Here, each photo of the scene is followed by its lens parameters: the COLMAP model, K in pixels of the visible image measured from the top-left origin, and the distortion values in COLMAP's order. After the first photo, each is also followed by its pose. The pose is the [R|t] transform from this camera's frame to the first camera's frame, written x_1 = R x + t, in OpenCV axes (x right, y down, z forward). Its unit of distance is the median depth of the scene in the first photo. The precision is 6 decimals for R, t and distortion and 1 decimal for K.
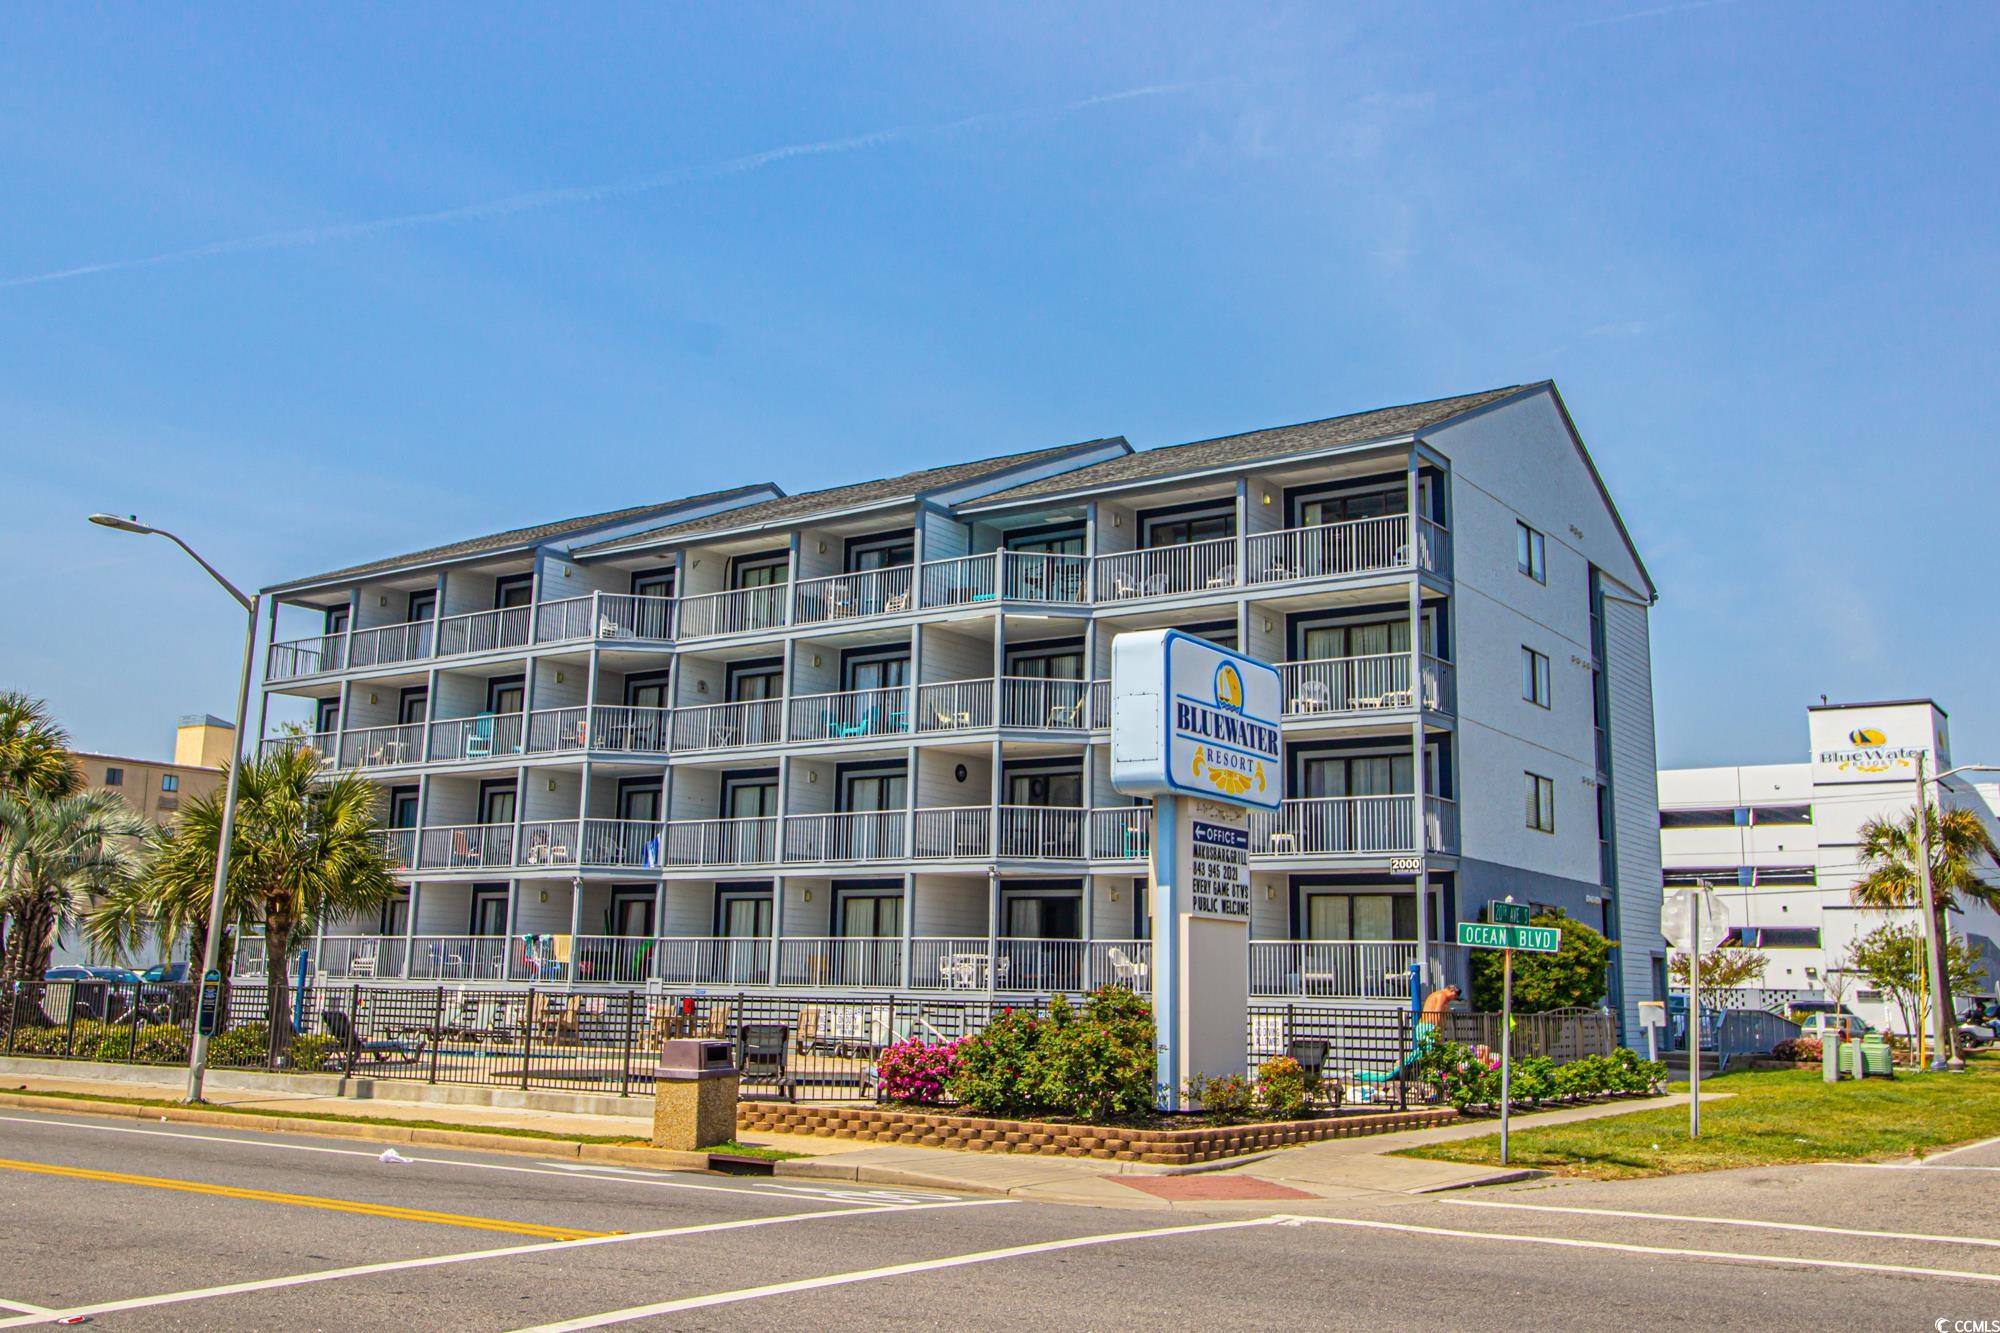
lens RADIAL K [[1660.6, 0, 1000.0], [0, 1660.6, 666.5], [0, 0, 1]] dist [-0.003189, -0.007788]
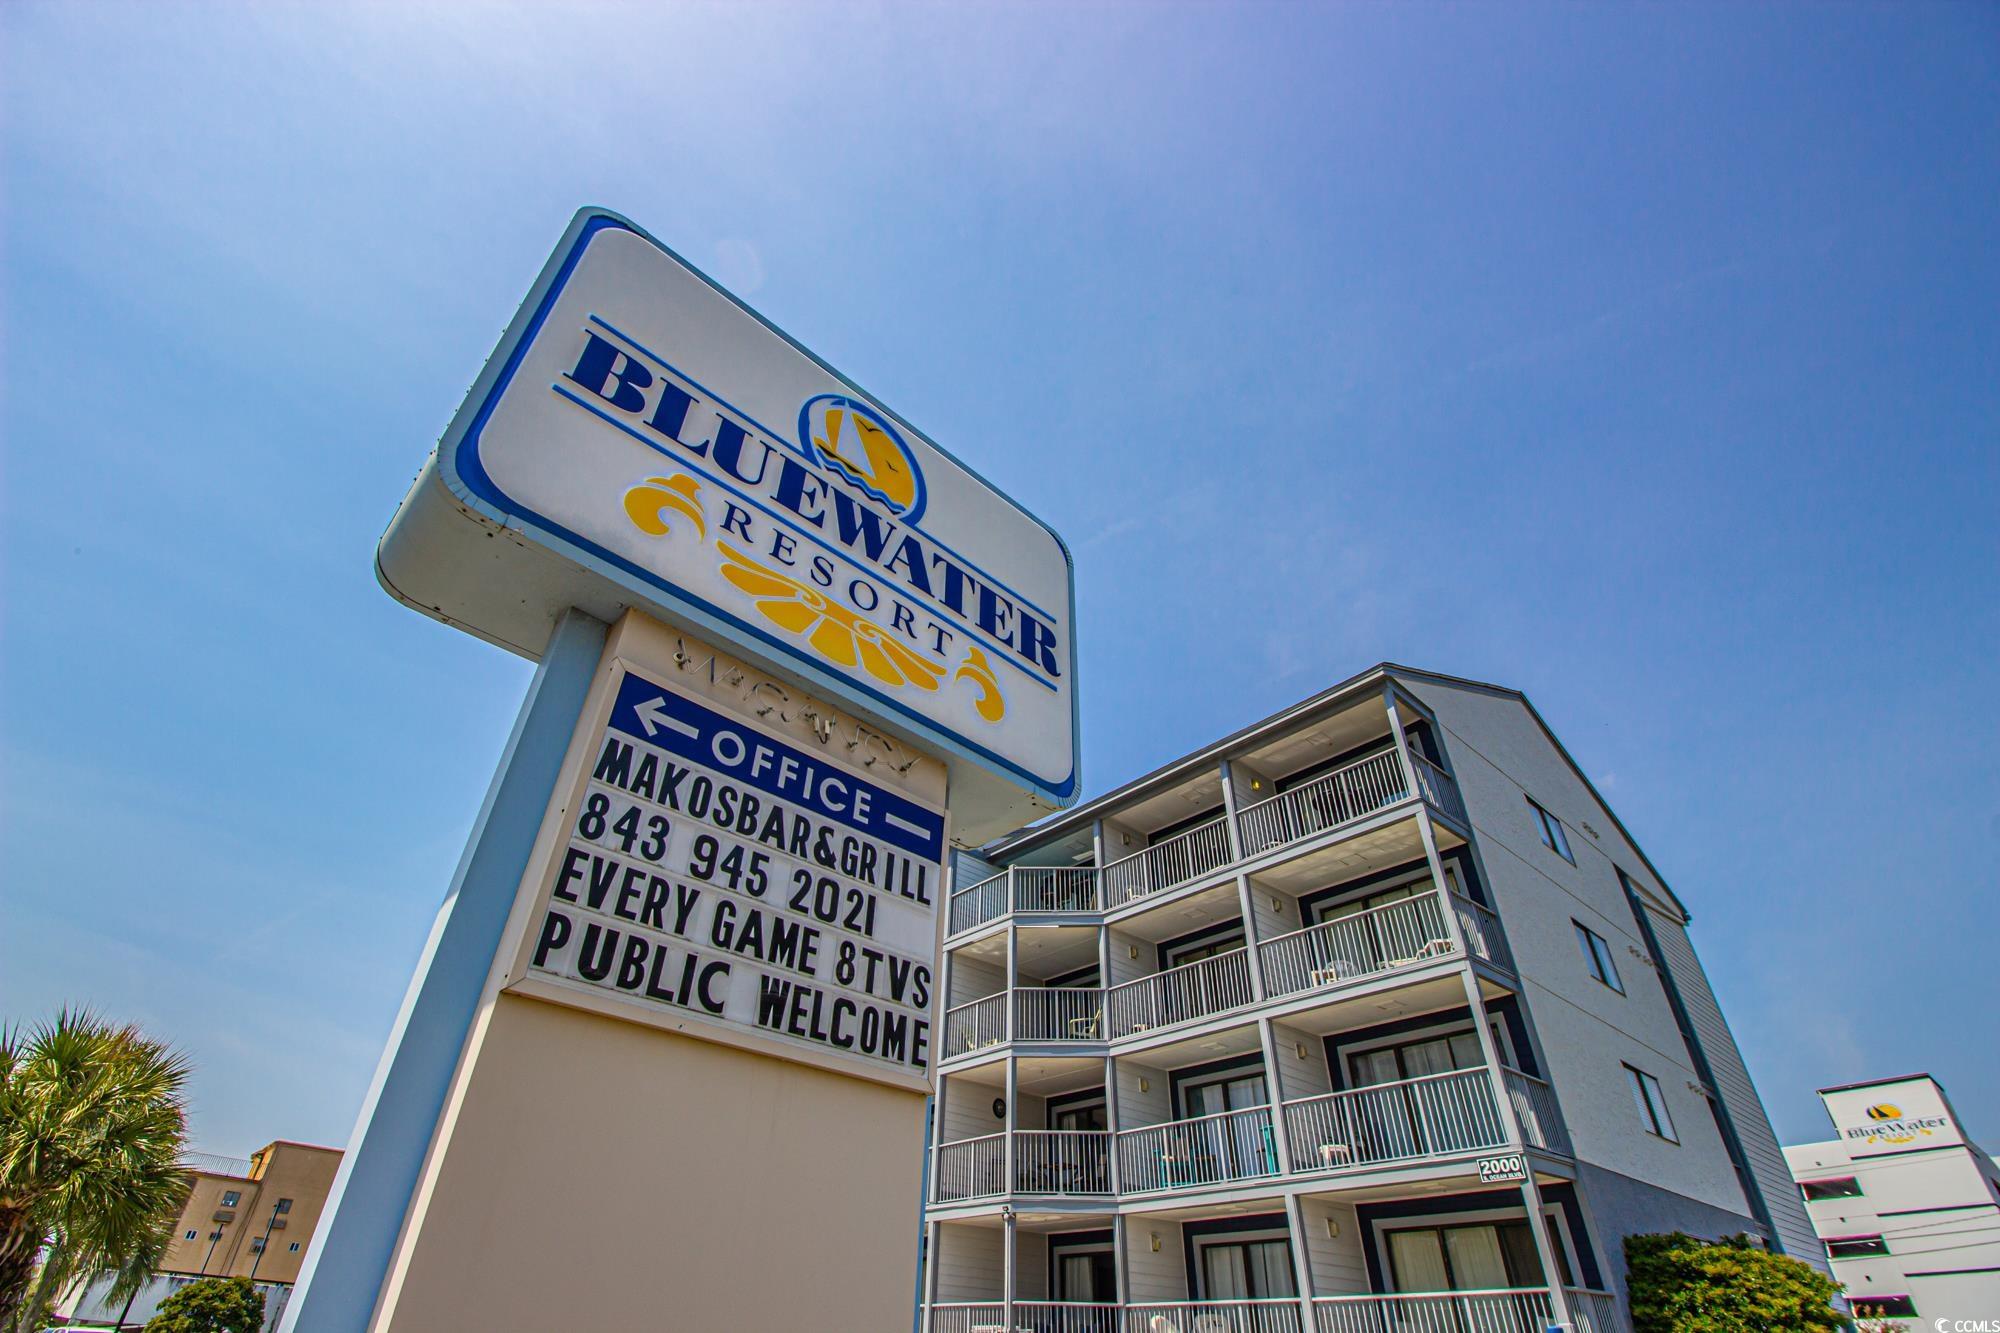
lens RADIAL K [[909.3, 0, 989.0], [0, 909.3, 677.5], [0, 0, 1]] dist [-0.024435, -0.000787]
pose [[0.974354, -0.134748, -0.180217, 0.110902], [0.039081, 0.890047, -0.454191, 0.086737], [0.221603, 0.435500, 0.872486, 0.453816]]
